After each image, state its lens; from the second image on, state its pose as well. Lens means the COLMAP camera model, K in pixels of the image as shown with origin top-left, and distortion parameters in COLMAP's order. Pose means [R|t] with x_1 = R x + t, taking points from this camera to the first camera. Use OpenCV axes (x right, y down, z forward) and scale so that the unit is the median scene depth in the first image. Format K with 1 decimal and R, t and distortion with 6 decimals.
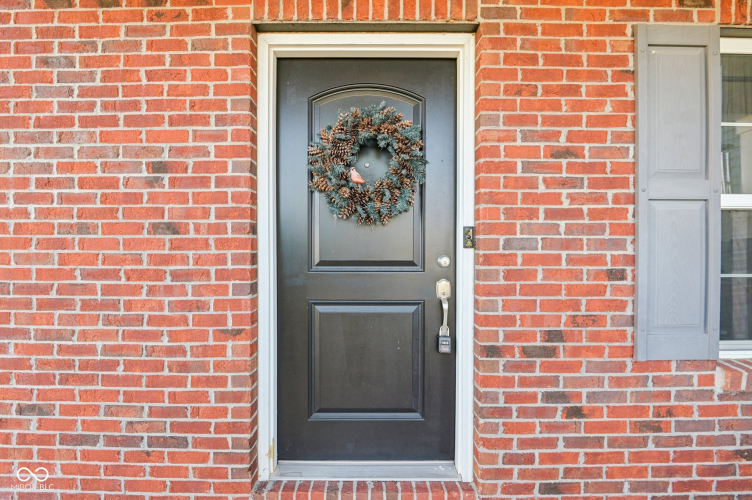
lens RADIAL K [[355.9, 0, 373.2], [0, 355.9, 250.3], [0, 0, 1]] dist [-0.002350, -0.010668]
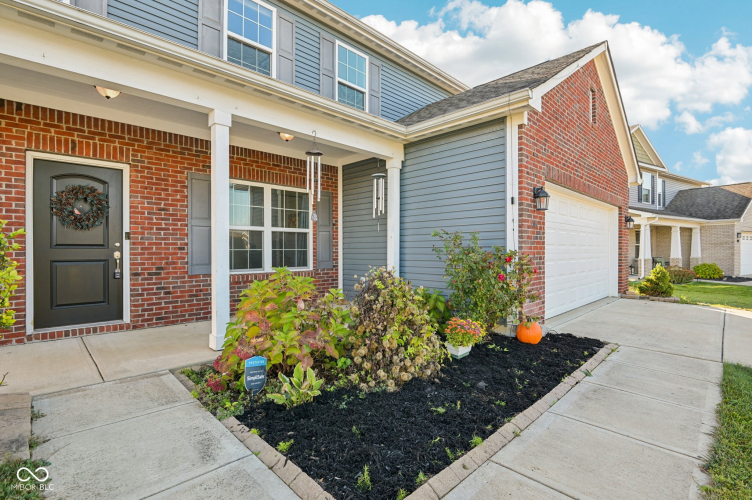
lens RADIAL K [[355.9, 0, 373.2], [0, 355.9, 250.3], [0, 0, 1]] dist [-0.002350, -0.010668]
pose [[0.711815, -0.004691, 0.702351, -0.336671], [0.006243, 0.999980, 0.000352, 0.093430], [-0.702339, 0.004134, 0.711831, -2.491002]]
